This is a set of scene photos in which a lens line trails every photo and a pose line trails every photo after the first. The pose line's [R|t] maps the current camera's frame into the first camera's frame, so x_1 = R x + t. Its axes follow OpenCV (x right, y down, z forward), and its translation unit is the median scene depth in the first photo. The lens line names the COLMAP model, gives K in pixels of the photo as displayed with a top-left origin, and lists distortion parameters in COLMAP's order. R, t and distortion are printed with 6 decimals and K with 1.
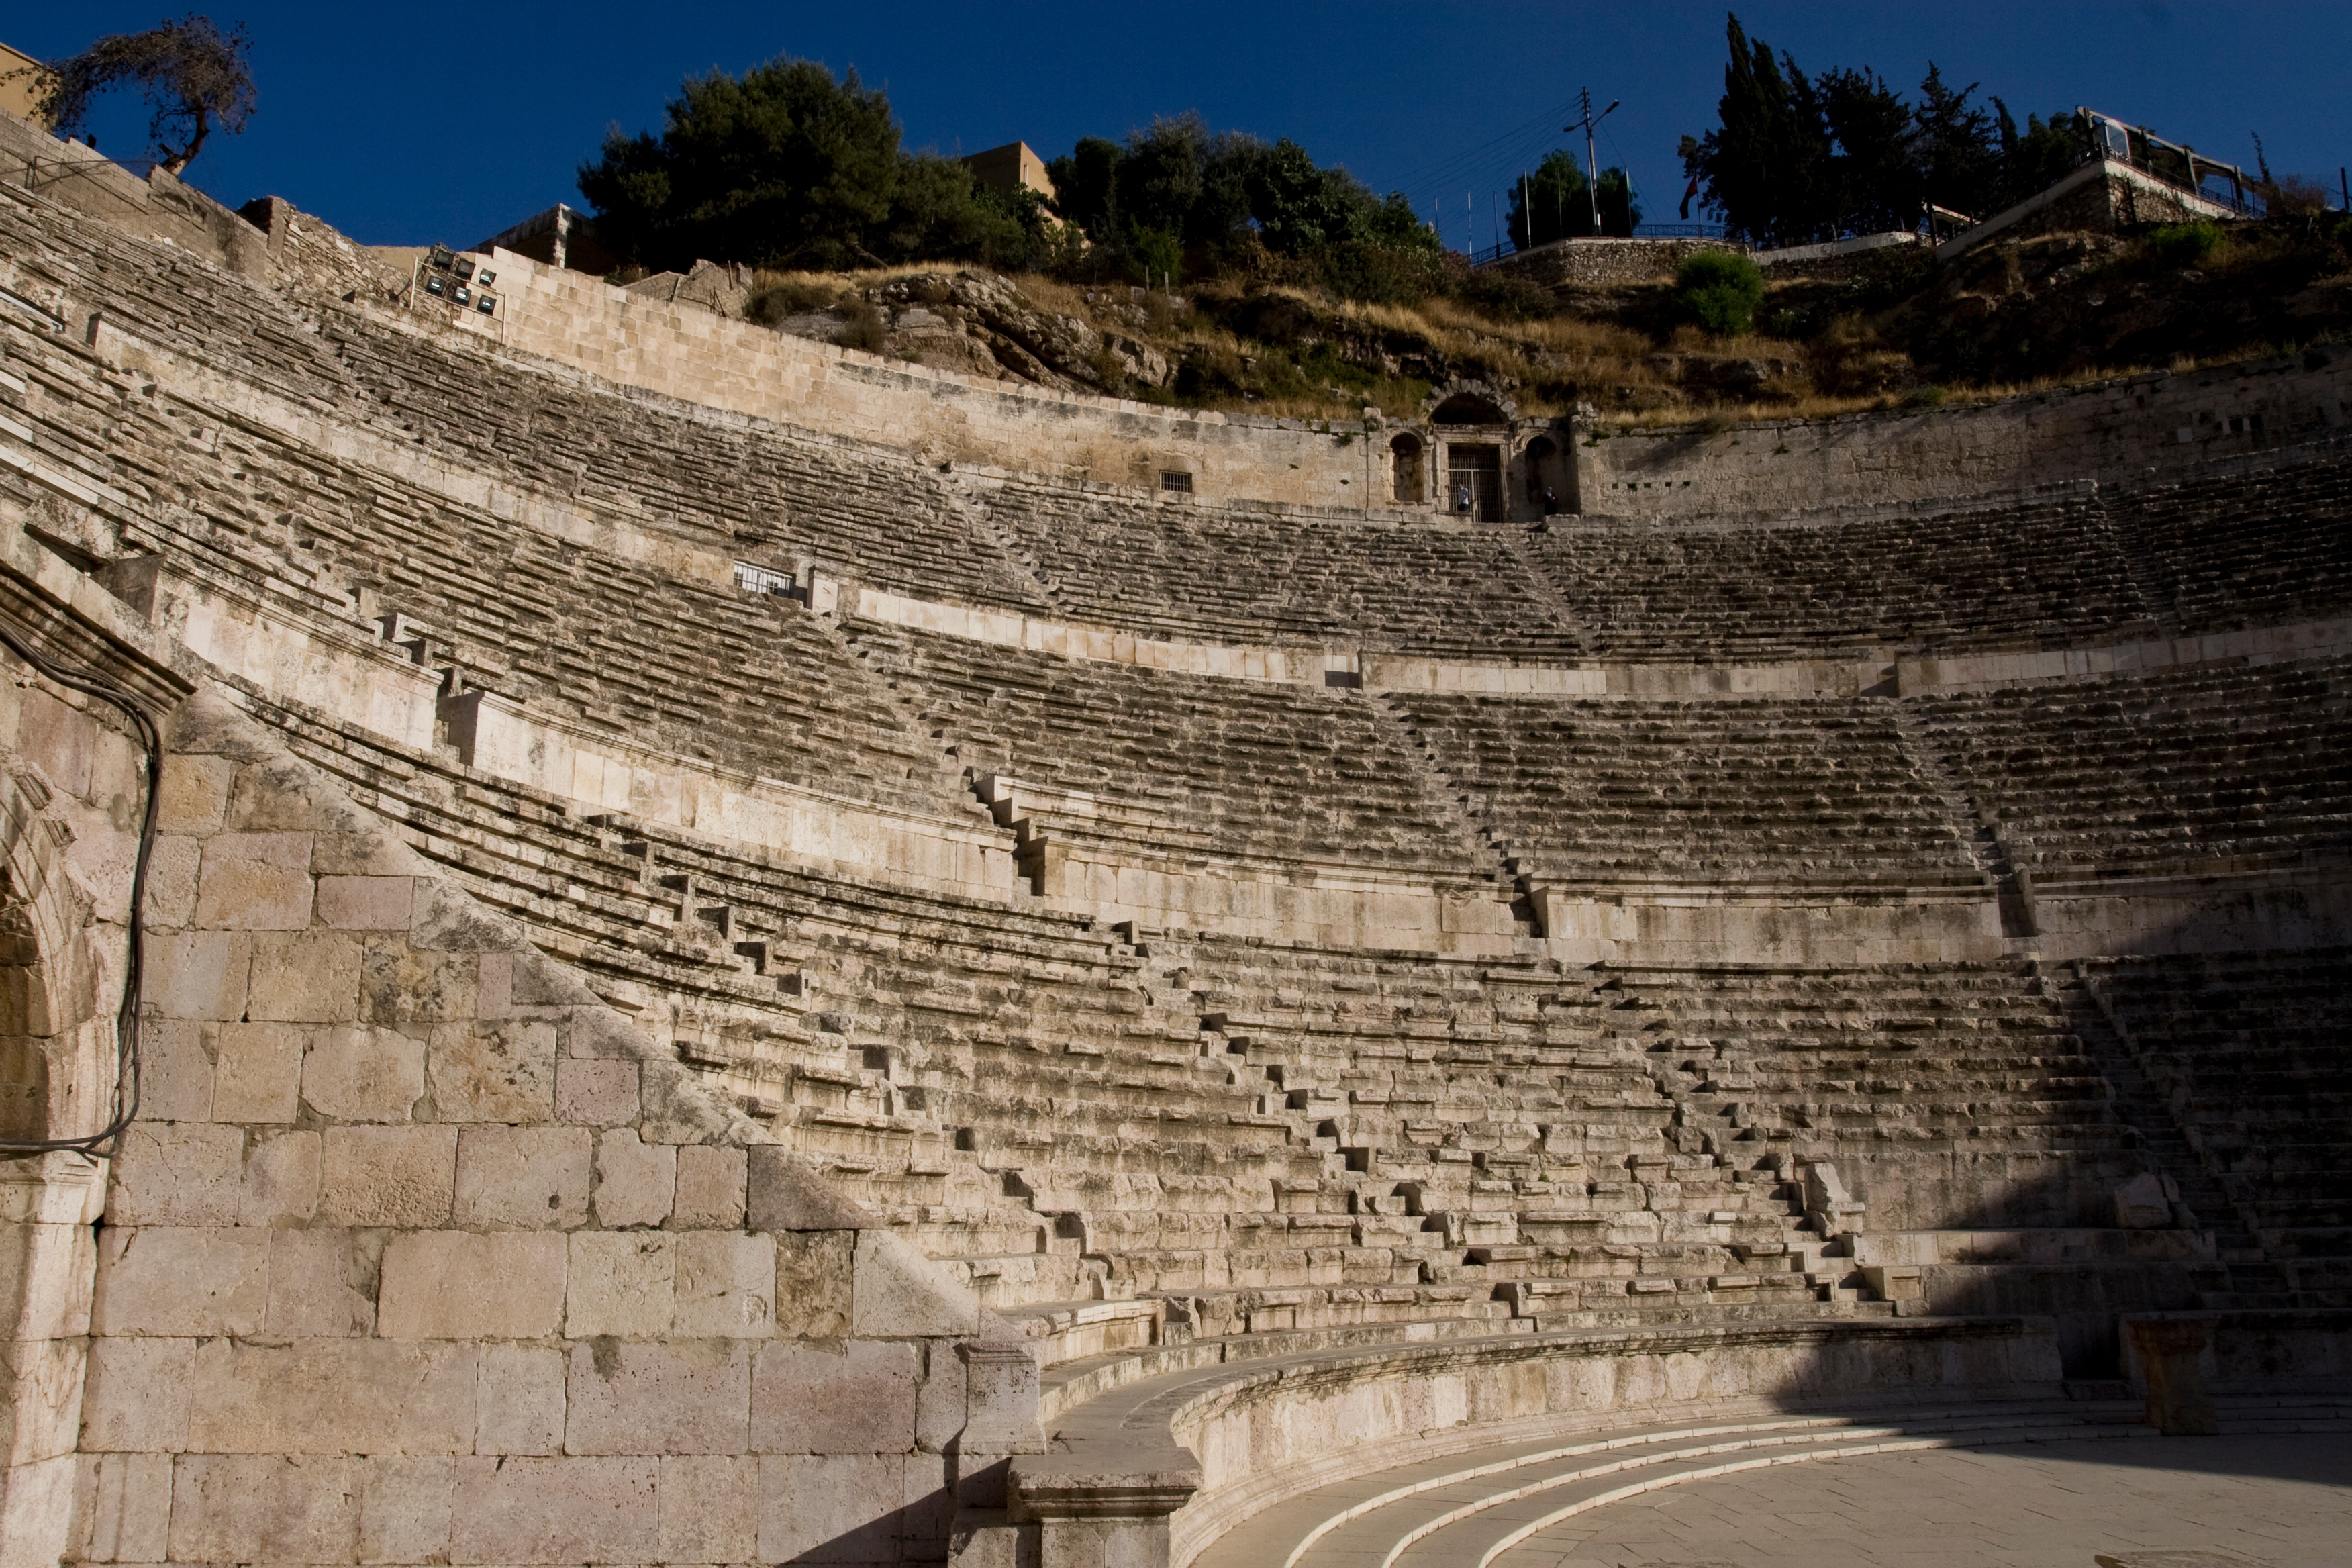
lens RADIAL K [[1831.4, 0, 1157.4], [0, 1831.4, 807.4], [0, 0, 1]] dist [-0.101754, 0.079088]
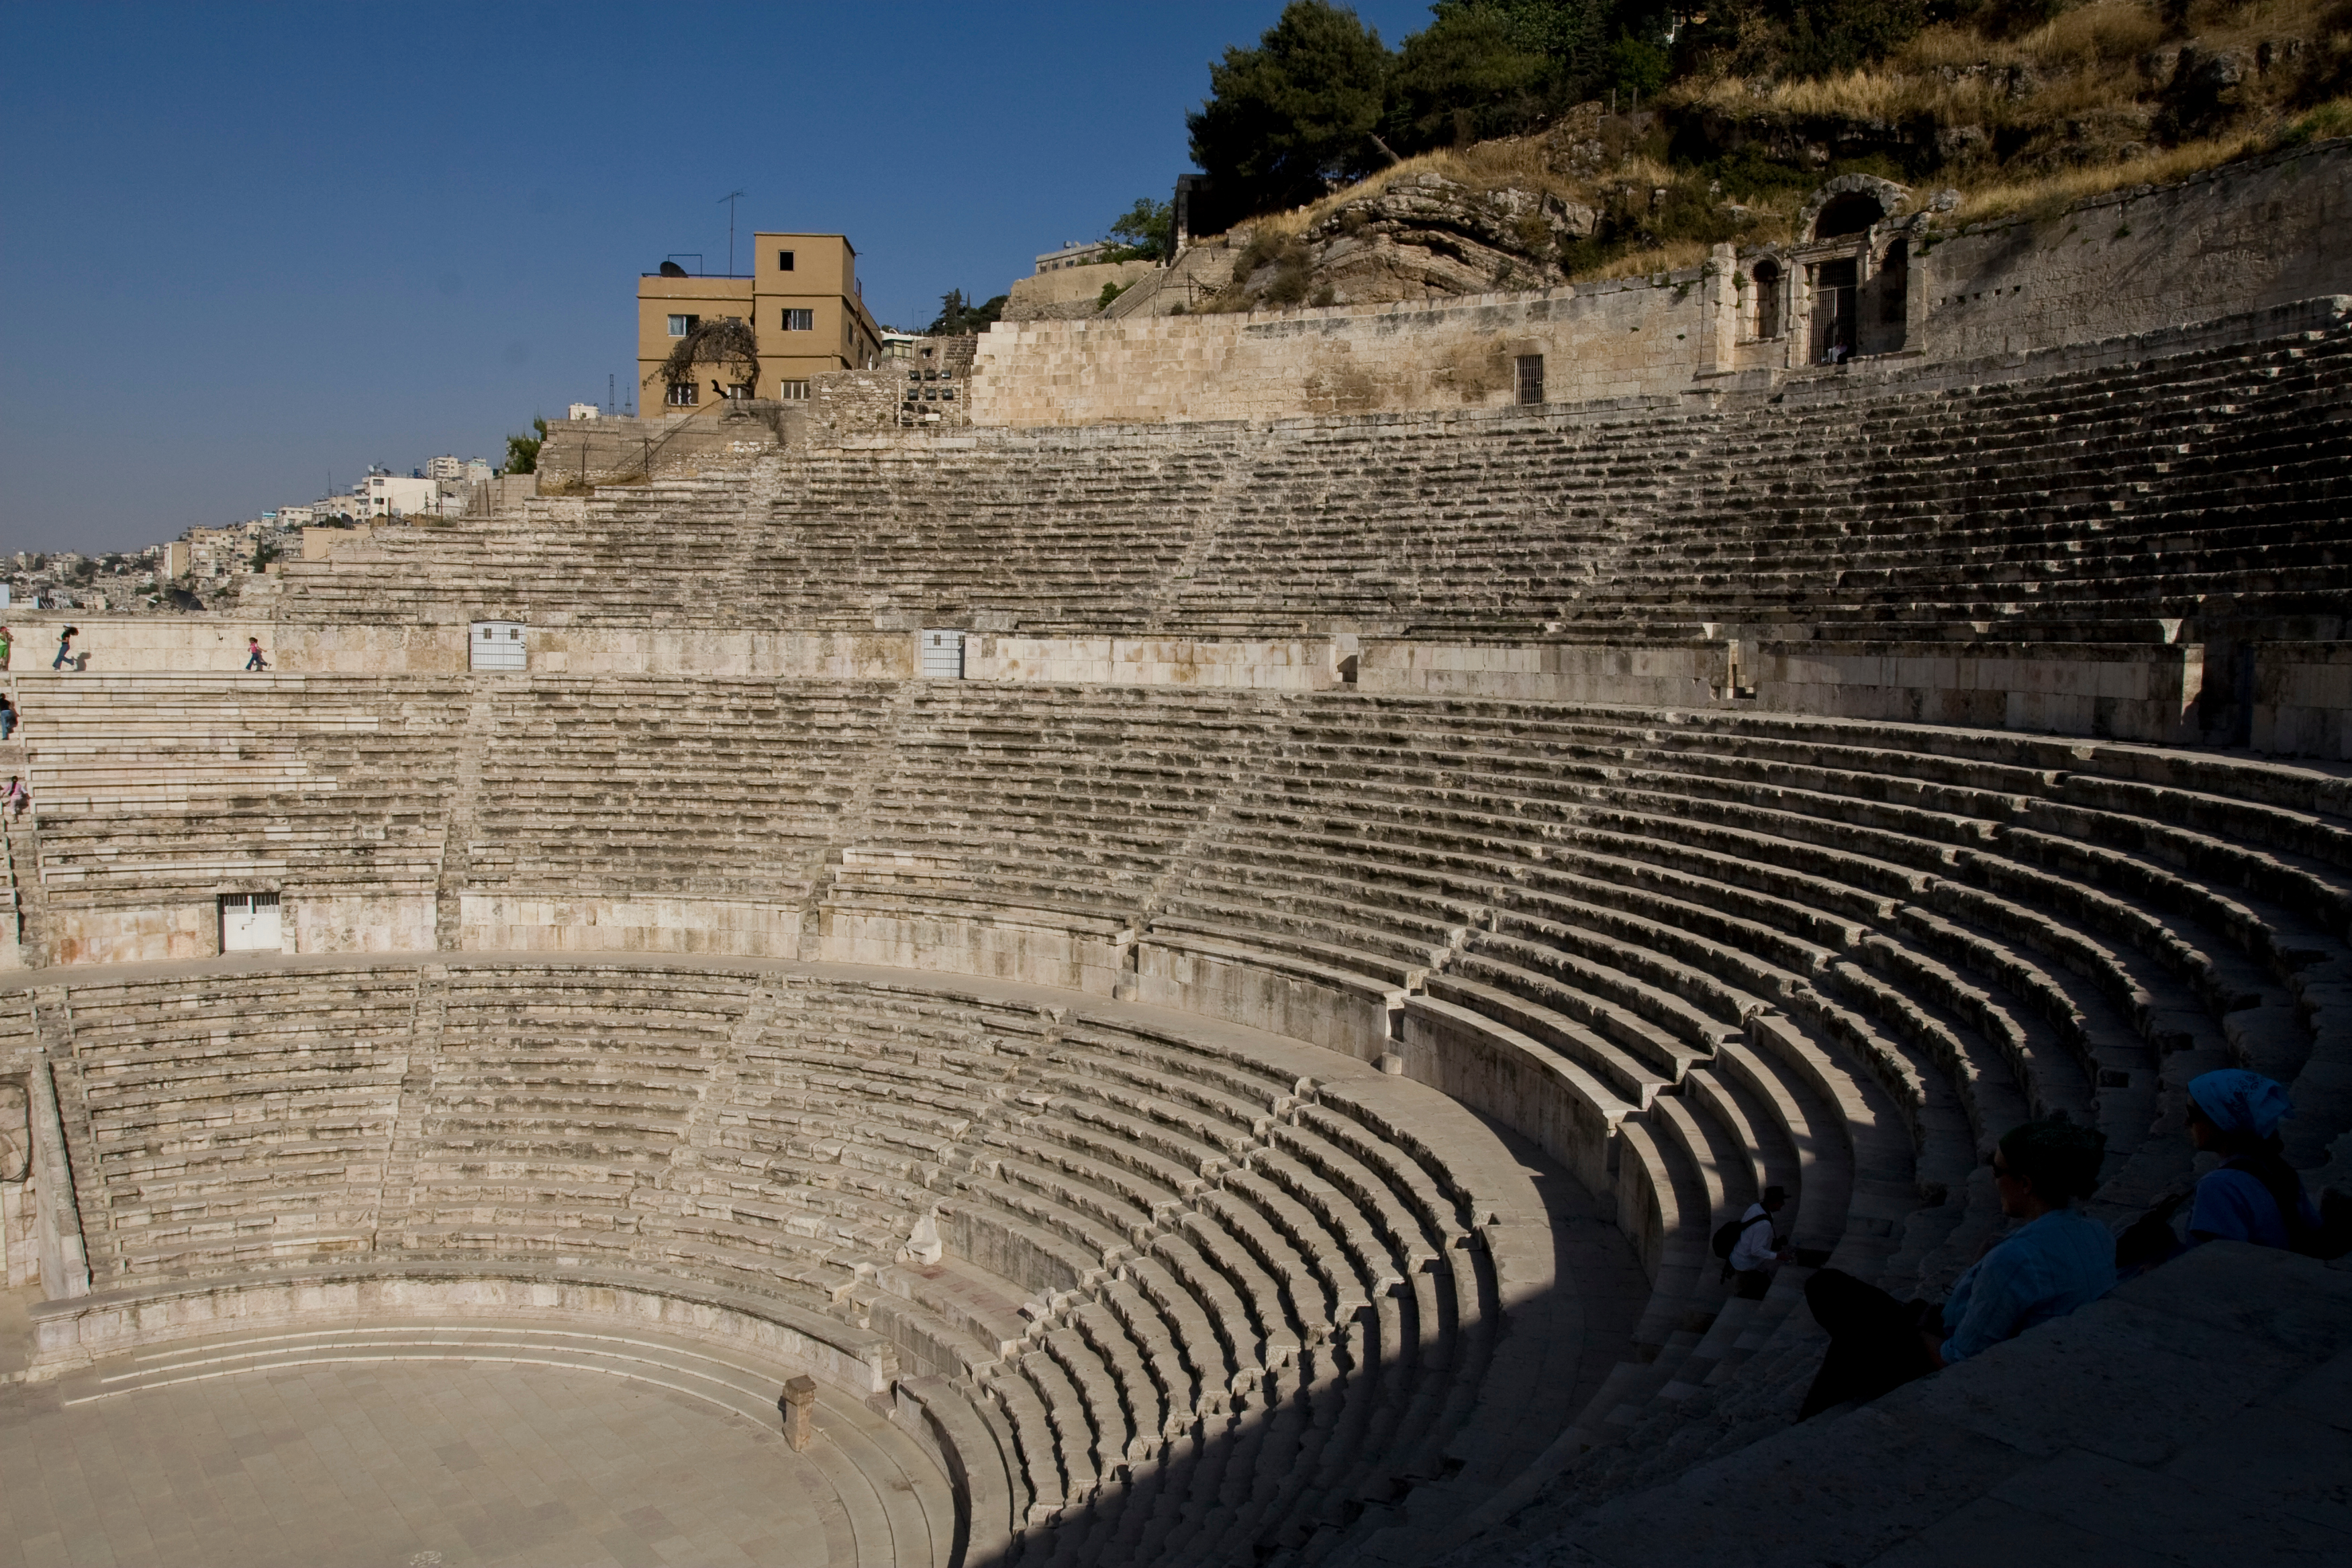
lens RADIAL K [[1827.1, 0, 1166.9], [0, 1827.1, 801.6], [0, 0, 1]] dist [-0.095622, 0.063007]
pose [[0.590004, 0.086371, -0.802768, 1.061225], [0.164815, 0.960443, 0.224468, -0.286984], [0.790400, -0.264745, 0.552430, 0.241476]]
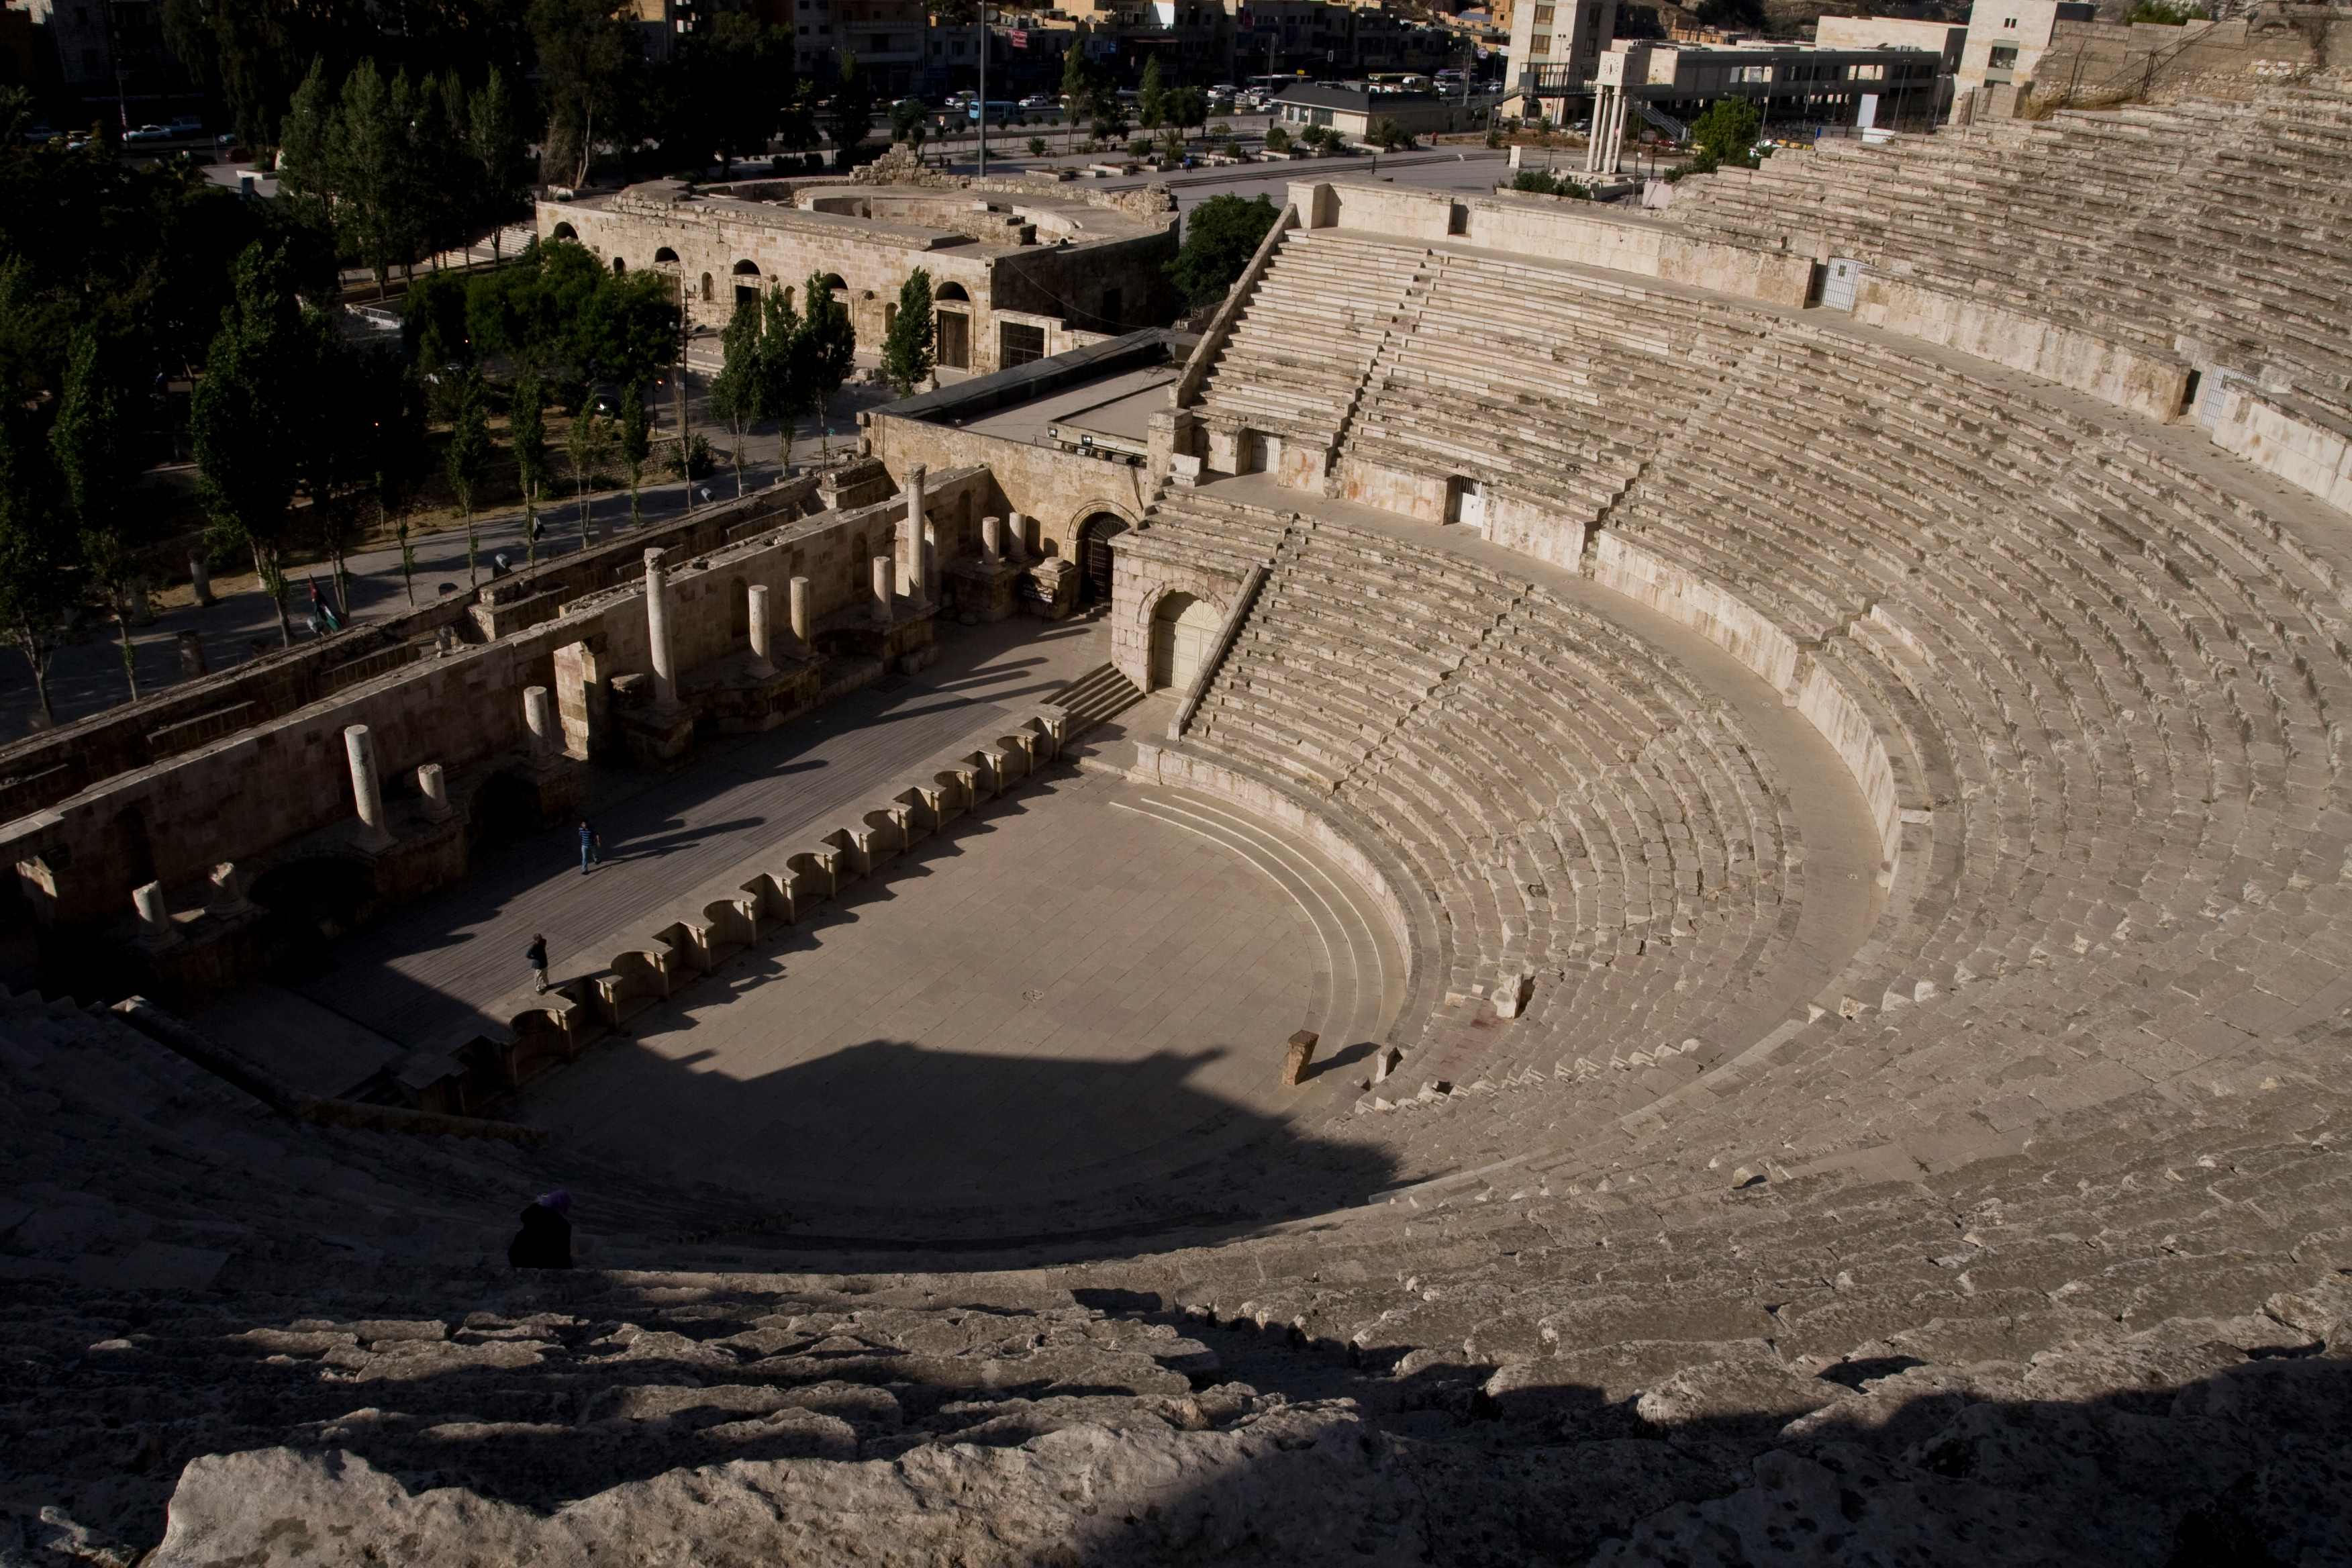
lens RADIAL K [[1839.0, 0, 1167.6], [0, 1839.0, 803.5], [0, 0, 1]] dist [-0.090486, 0.061103]
pose [[-0.538217, 0.353746, -0.764975, 1.085399], [0.149797, 0.933351, 0.326215, -0.333303], [0.829387, 0.060984, -0.555335, 1.018648]]
